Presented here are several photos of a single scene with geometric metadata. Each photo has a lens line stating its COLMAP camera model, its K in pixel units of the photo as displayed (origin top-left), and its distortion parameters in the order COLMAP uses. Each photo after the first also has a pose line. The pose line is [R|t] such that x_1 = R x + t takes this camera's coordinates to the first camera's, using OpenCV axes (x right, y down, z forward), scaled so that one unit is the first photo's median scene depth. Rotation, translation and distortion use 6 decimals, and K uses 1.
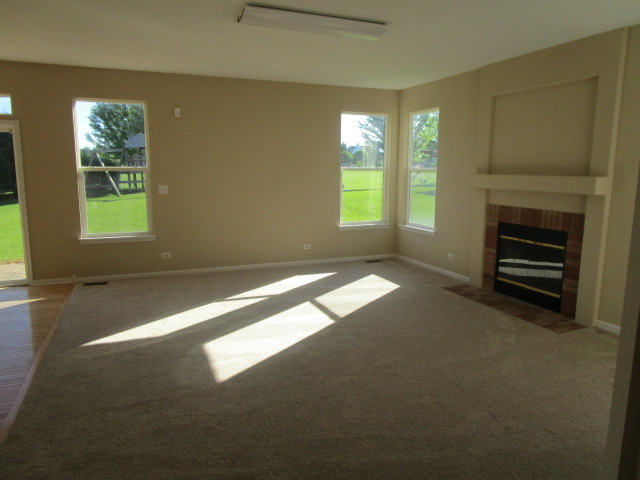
lens RADIAL K [[455.1, 0, 318.8], [0, 455.1, 243.6], [0, 0, 1]] dist [-0.025256, 0.005884]
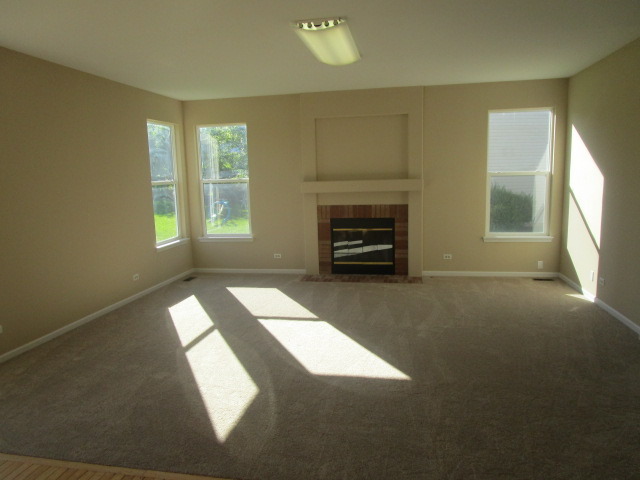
lens RADIAL K [[455.1, 0, 318.8], [0, 455.1, 243.6], [0, 0, 1]] dist [-0.025256, 0.005884]
pose [[0.544083, -0.144550, 0.826486, -0.680316], [0.166898, 0.984008, 0.062230, -0.064132], [-0.822265, 0.104081, 0.559507, 0.329389]]
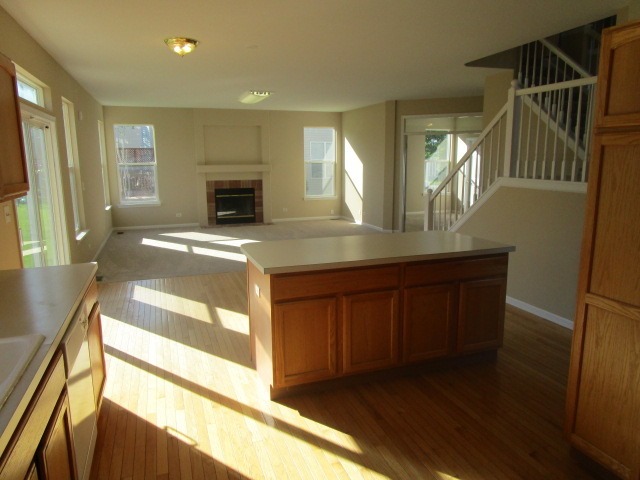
lens RADIAL K [[455.1, 0, 318.8], [0, 455.1, 243.6], [0, 0, 1]] dist [-0.025256, 0.005884]
pose [[0.048078, -0.186914, 0.981199, -1.584438], [0.172115, 0.969192, 0.176194, -0.089557], [-0.983903, 0.160408, 0.078767, 0.437600]]
